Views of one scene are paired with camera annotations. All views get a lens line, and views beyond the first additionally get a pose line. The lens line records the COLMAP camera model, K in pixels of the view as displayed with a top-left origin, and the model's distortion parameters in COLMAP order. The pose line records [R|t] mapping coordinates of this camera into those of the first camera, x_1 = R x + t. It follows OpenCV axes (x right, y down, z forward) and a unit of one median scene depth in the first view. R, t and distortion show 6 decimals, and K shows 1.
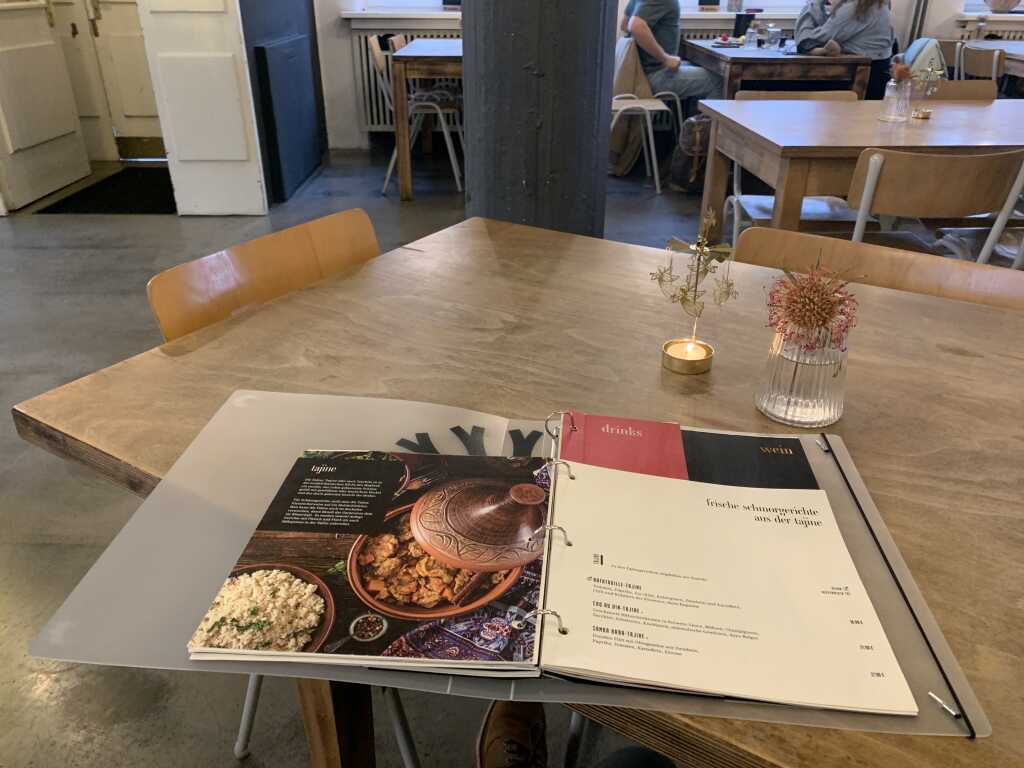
lens RADIAL K [[779.4, 0, 510.2], [0, 779.4, 388.8], [0, 0, 1]] dist [0.004219, -0.005662]
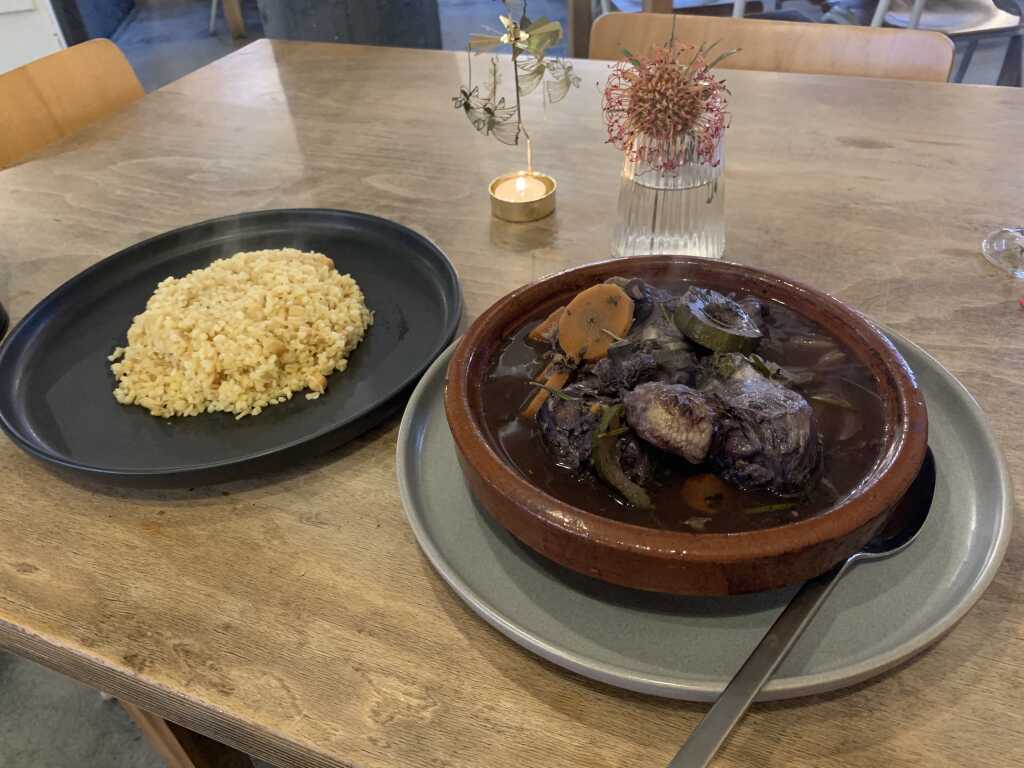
lens RADIAL K [[781.3, 0, 511.3], [0, 781.3, 380.1], [0, 0, 1]] dist [-0.001895, -0.002266]
pose [[0.983916, -0.152614, 0.092832, 0.121364], [0.132099, 0.971470, 0.196967, -0.018831], [-0.120243, -0.181536, 0.976005, 0.242163]]
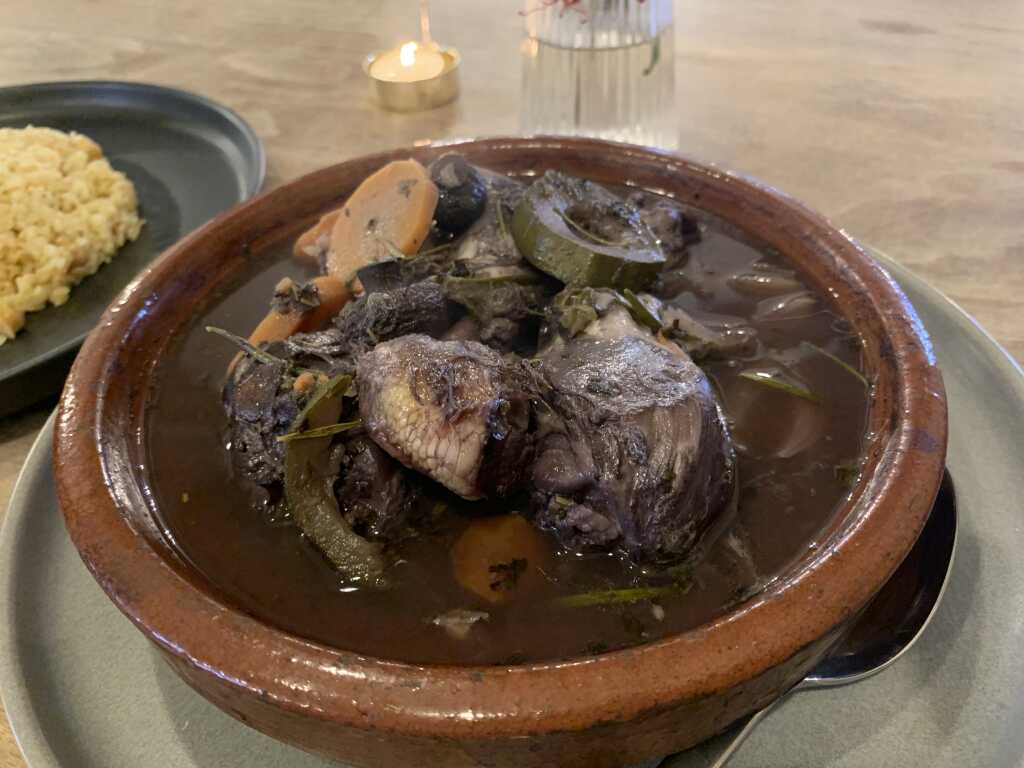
lens RADIAL K [[799.8, 0, 514.8], [0, 799.8, 381.8], [0, 0, 1]] dist [-0.001135, -0.006944]
pose [[0.990736, -0.120807, 0.062023, 0.237148], [0.101855, 0.963139, 0.248974, 0.030730], [-0.089815, -0.240350, 0.966522, 0.407300]]
